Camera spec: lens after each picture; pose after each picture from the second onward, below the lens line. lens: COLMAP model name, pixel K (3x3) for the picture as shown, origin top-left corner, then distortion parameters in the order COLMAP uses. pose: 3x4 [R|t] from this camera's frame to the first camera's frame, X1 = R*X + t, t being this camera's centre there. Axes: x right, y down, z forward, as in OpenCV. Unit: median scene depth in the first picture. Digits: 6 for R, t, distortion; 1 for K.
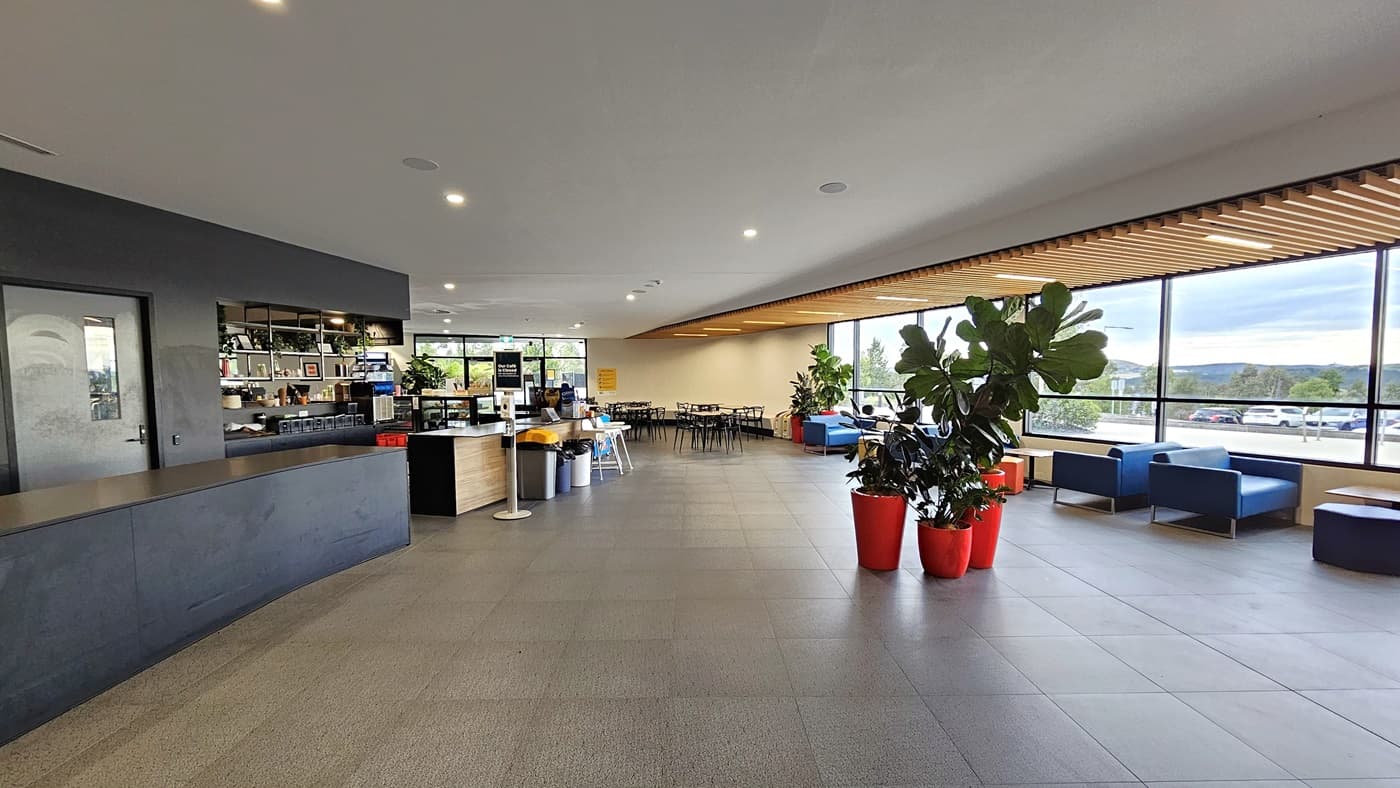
lens RADIAL K [[572.9, 0, 702.2], [0, 572.9, 410.2], [0, 0, 1]] dist [-0.000117, -0.000265]
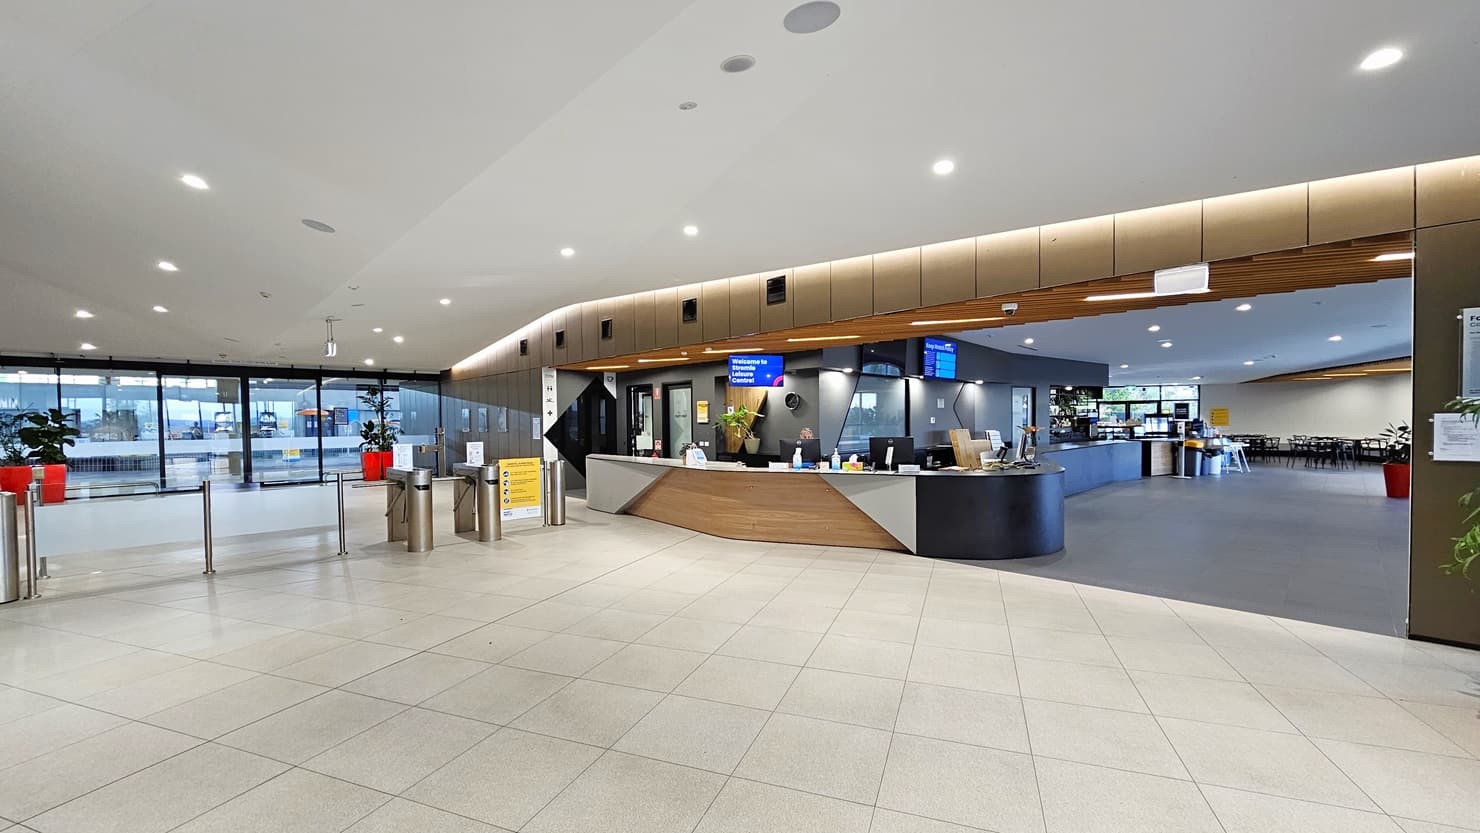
lens RADIAL K [[605.7, 0, 742.4], [0, 605.7, 433.6], [0, 0, 1]] dist [-0.000117, -0.000265]
pose [[0.696066, 0.014452, -0.717832, 0.119403], [-0.037224, 0.999179, -0.015979, 0.086020], [0.717012, 0.037843, 0.696033, -1.355335]]
